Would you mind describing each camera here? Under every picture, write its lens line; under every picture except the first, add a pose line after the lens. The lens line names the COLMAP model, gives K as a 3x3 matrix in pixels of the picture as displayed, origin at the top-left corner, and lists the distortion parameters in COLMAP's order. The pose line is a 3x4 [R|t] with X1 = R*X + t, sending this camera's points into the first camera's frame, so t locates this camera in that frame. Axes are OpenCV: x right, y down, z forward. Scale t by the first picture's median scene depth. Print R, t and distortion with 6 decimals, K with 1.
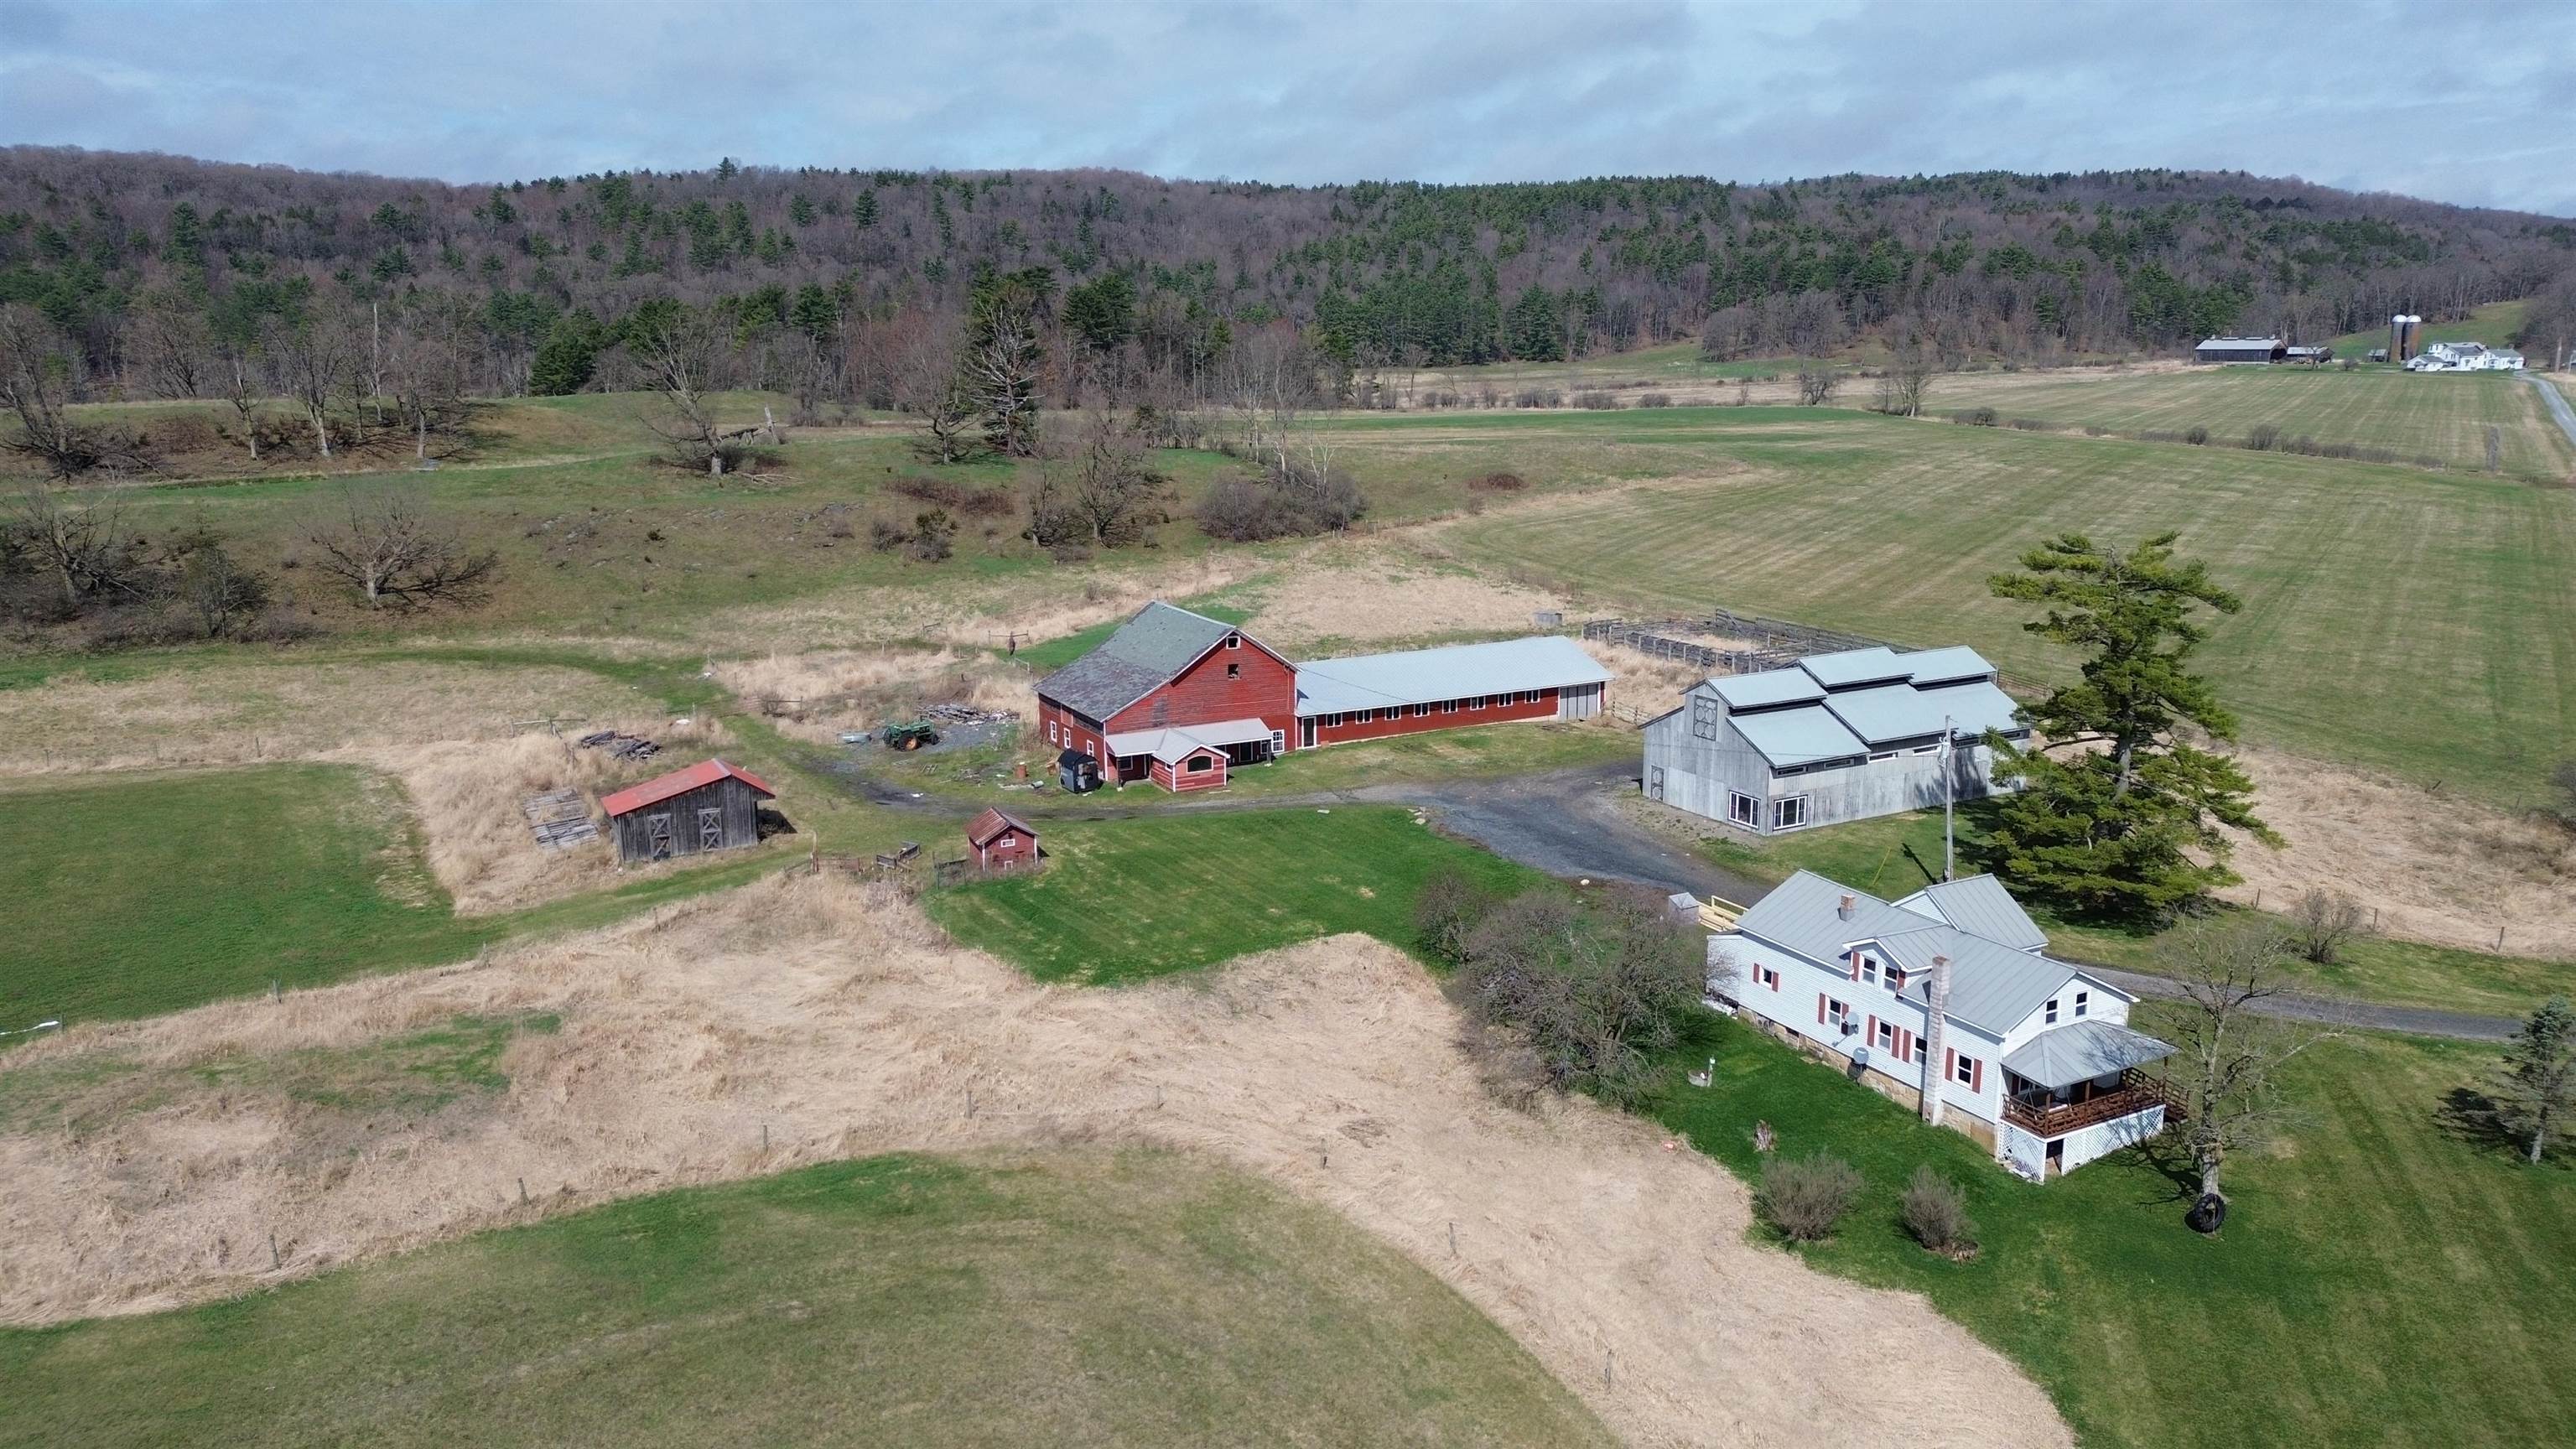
lens RADIAL K [[1816.4, 0, 1288.0], [0, 1816.4, 724.5], [0, 0, 1]] dist [0.101701, -0.170913]
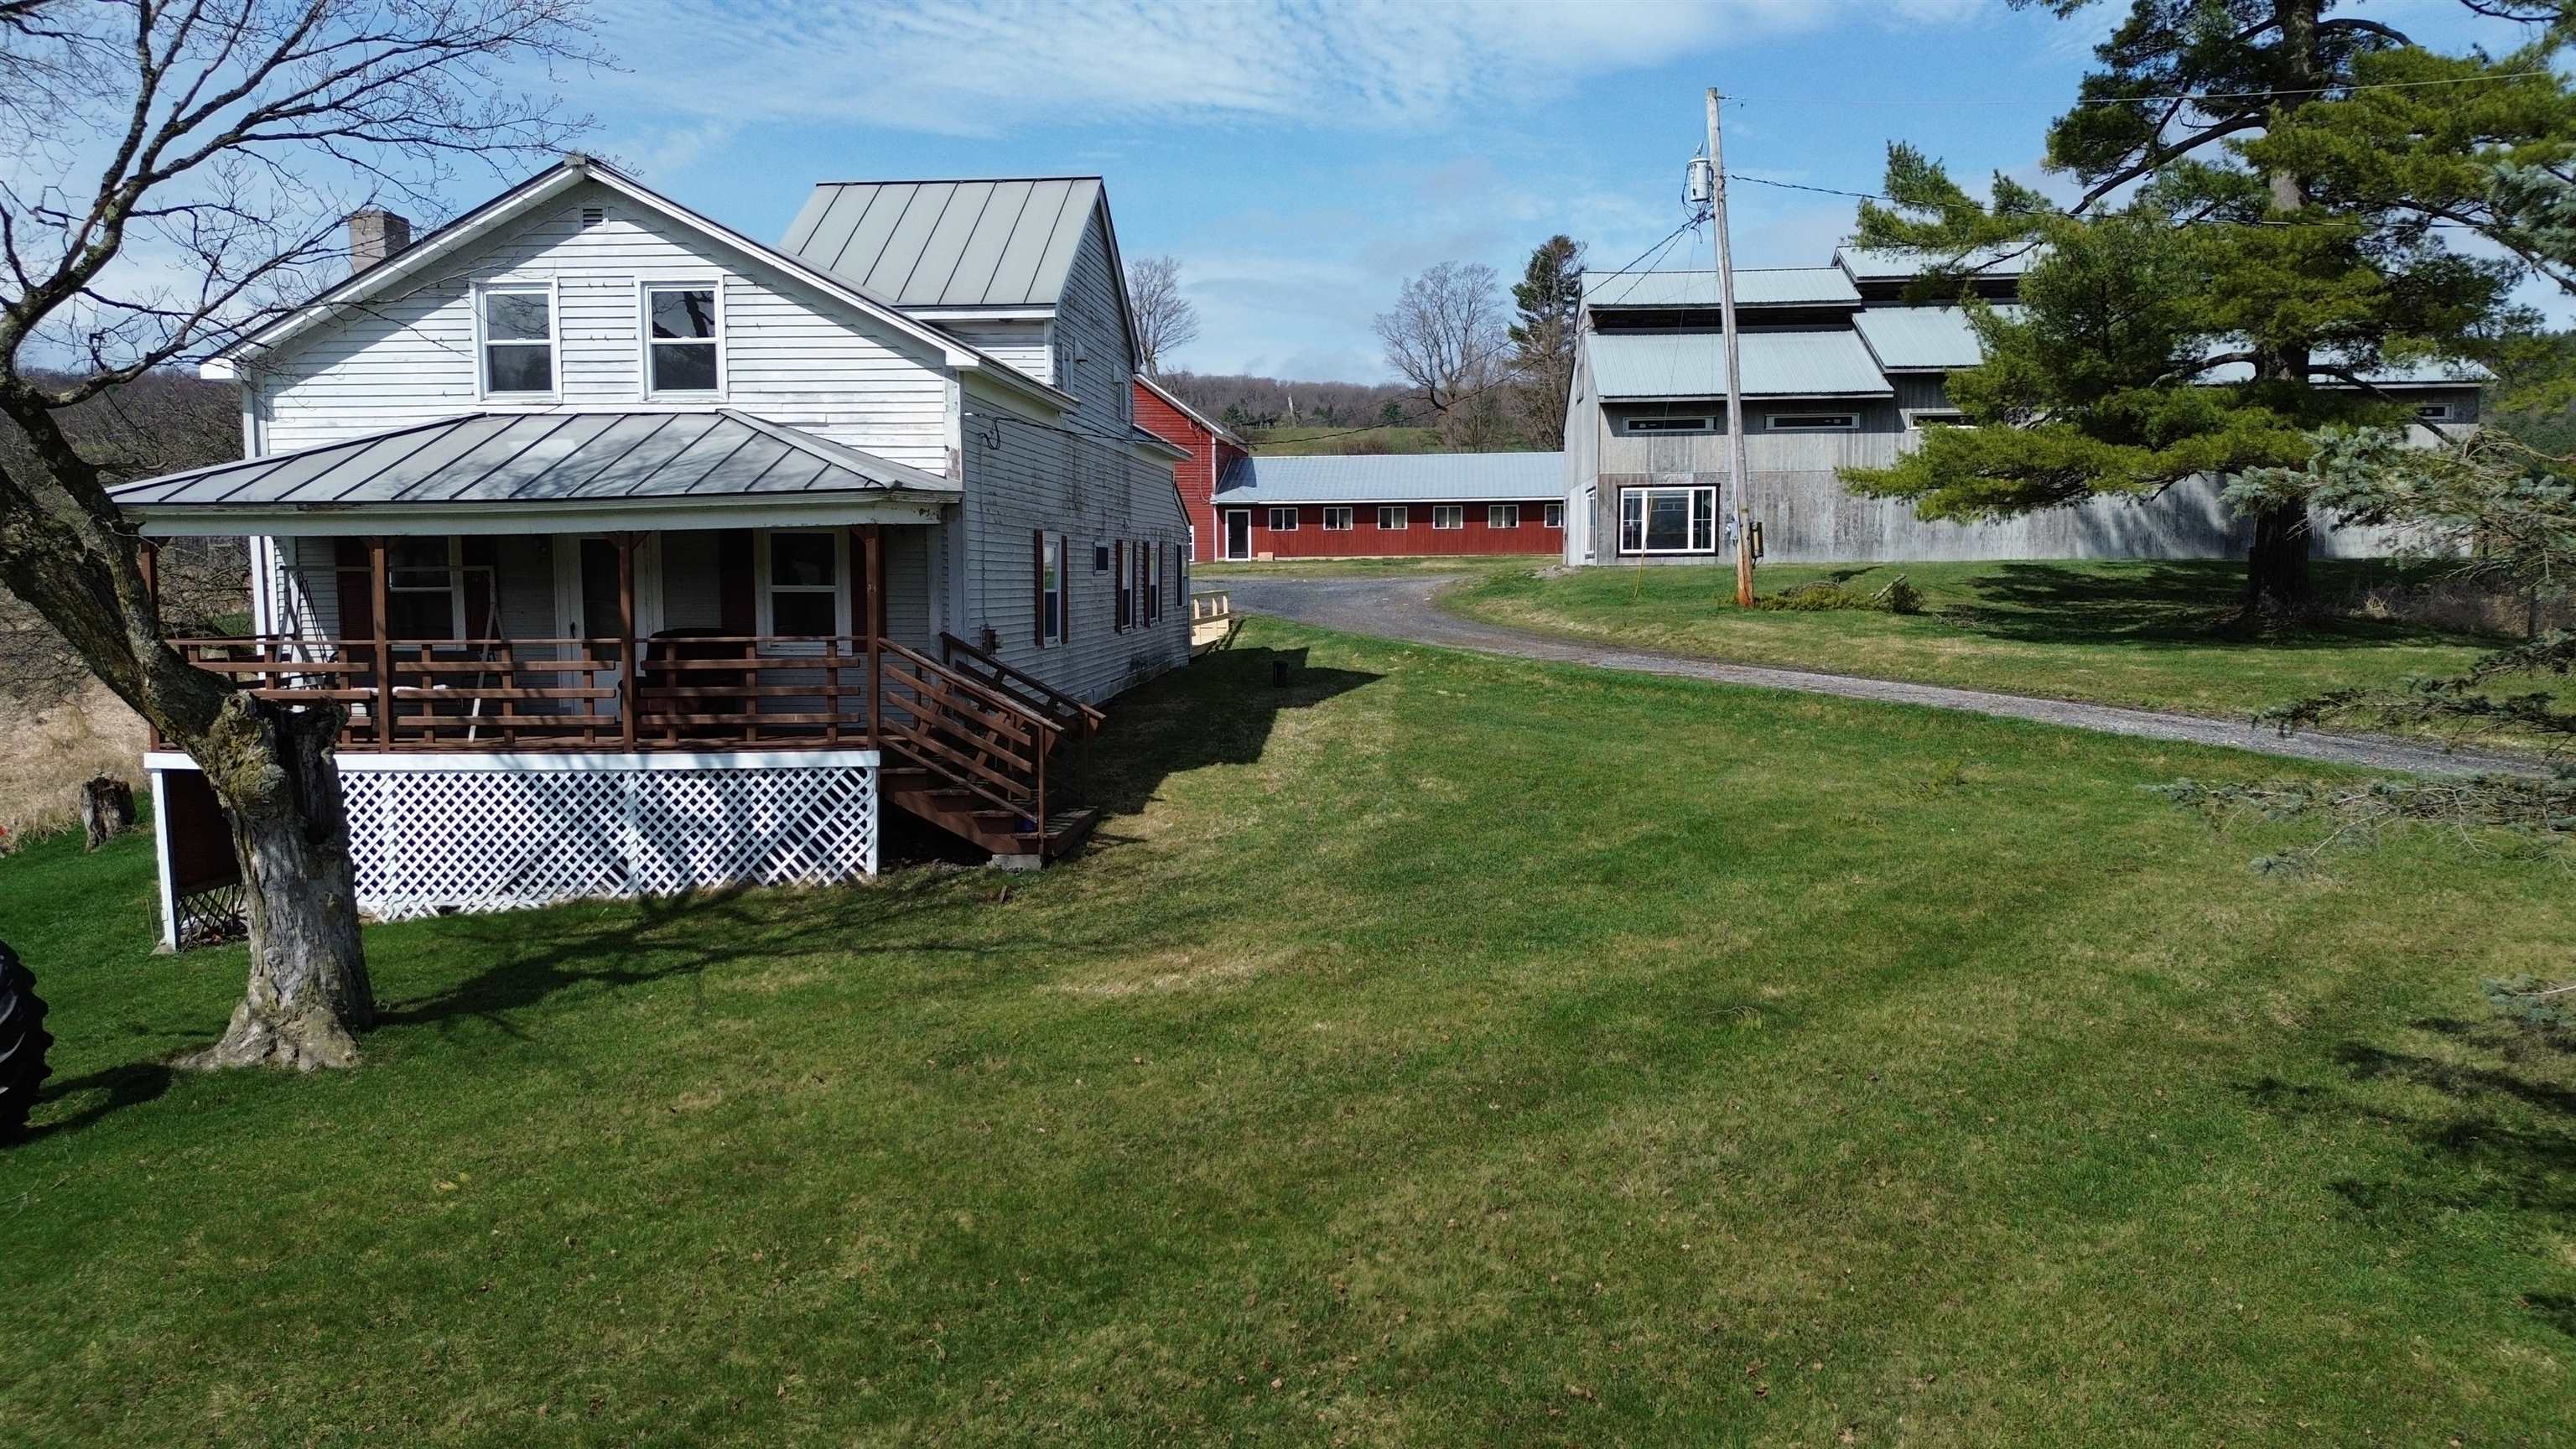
lens RADIAL K [[1814.3, 0, 1288.0], [0, 1814.3, 724.5], [0, 0, 1]] dist [0.098739, -0.117126]
pose [[0.839286, 0.047881, -0.541578, 0.277890], [-0.116765, 0.988745, -0.093536, 0.094723], [0.531004, 0.141741, 0.835430, 0.367074]]
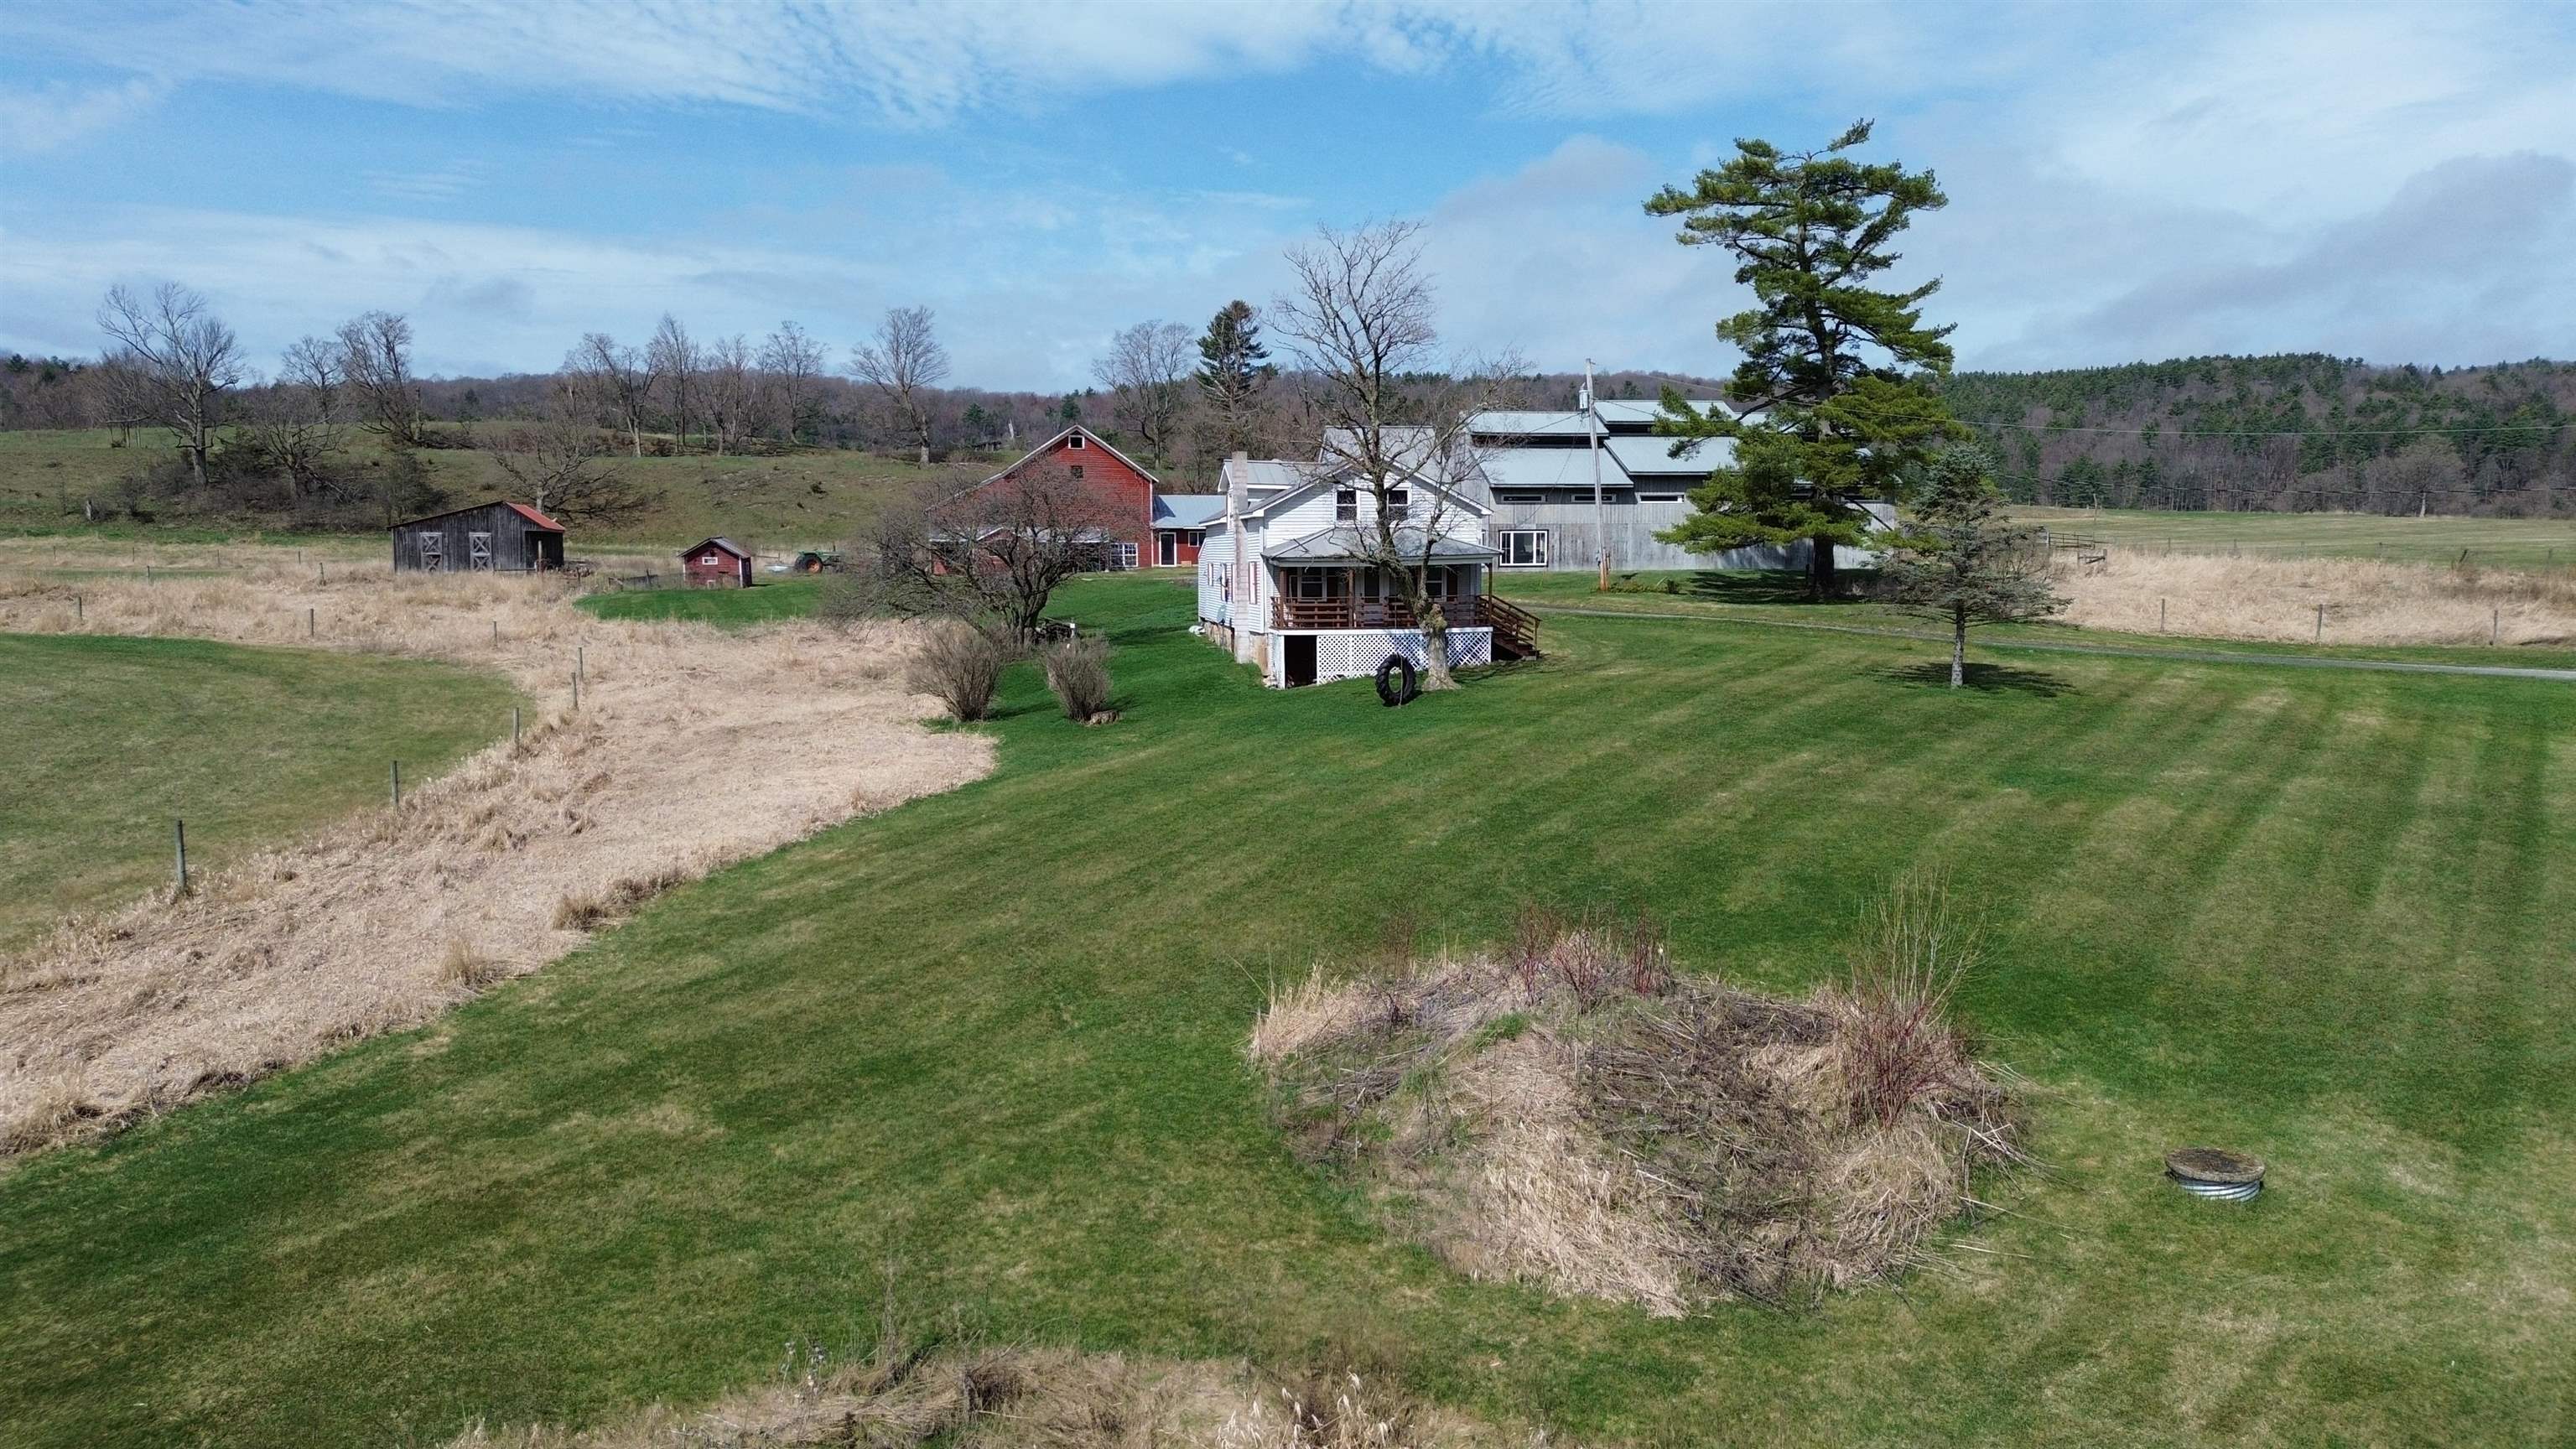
lens RADIAL K [[1815.1, 0, 1288.0], [0, 1815.1, 724.5], [0, 0, 1]] dist [0.101552, -0.108798]
pose [[0.947513, 0.030536, -0.318257, 0.279810], [-0.071401, 0.990498, -0.117537, 0.150336], [0.311644, 0.134091, 0.940690, 0.107430]]
